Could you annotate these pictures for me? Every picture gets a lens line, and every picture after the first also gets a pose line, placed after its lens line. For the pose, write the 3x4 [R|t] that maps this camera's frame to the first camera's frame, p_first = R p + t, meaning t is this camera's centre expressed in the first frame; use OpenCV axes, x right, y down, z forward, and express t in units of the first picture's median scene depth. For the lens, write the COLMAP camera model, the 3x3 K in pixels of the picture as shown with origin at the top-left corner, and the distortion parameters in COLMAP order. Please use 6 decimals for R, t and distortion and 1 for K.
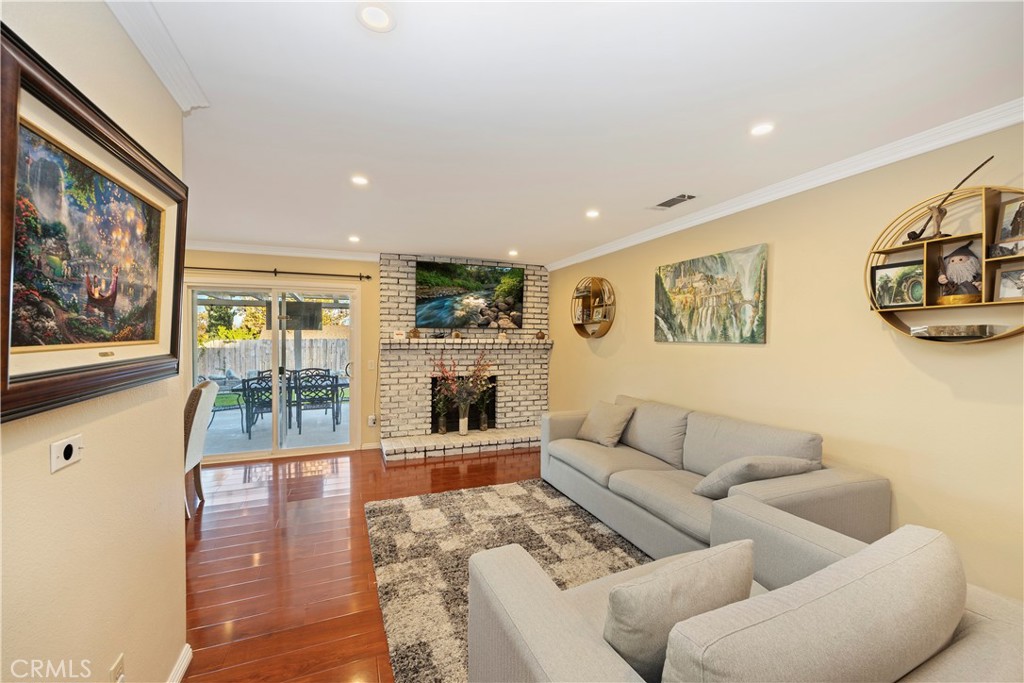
lens RADIAL K [[404.5, 0, 507.3], [0, 404.5, 340.4], [0, 0, 1]] dist [-0.001303, -0.000135]
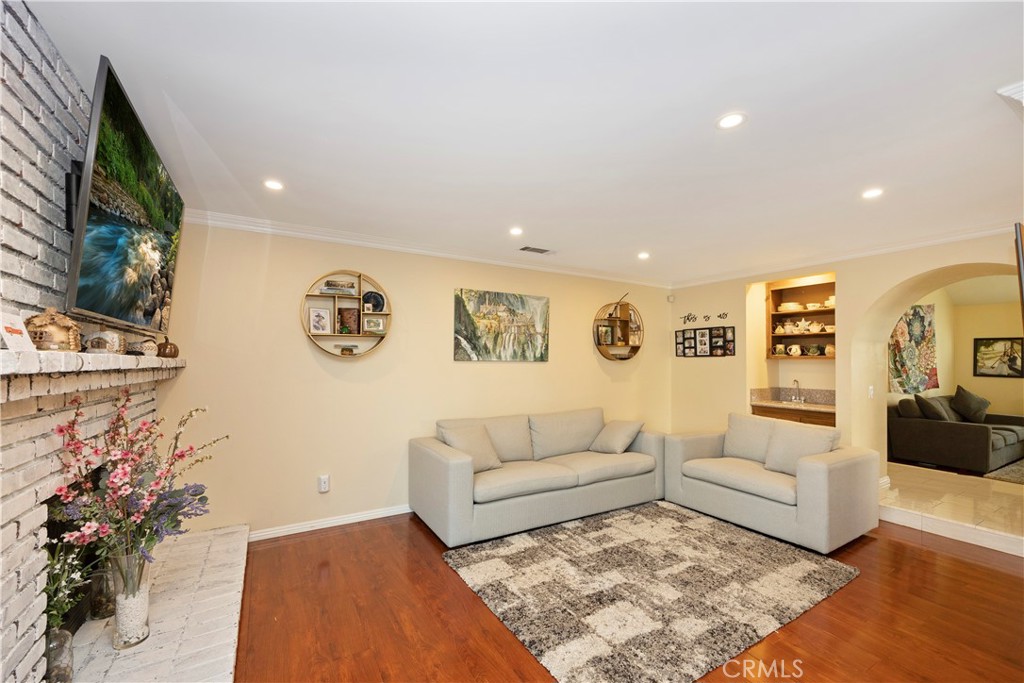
lens RADIAL K [[413.4, 0, 511.9], [0, 413.4, 352.8], [0, 0, 1]] dist [0.002996, 0.000151]
pose [[-0.143079, 0.022529, 0.989455, -0.806344], [0.003946, 0.999746, -0.022193, 0.008094], [-0.989703, 0.000729, -0.143131, 1.194422]]
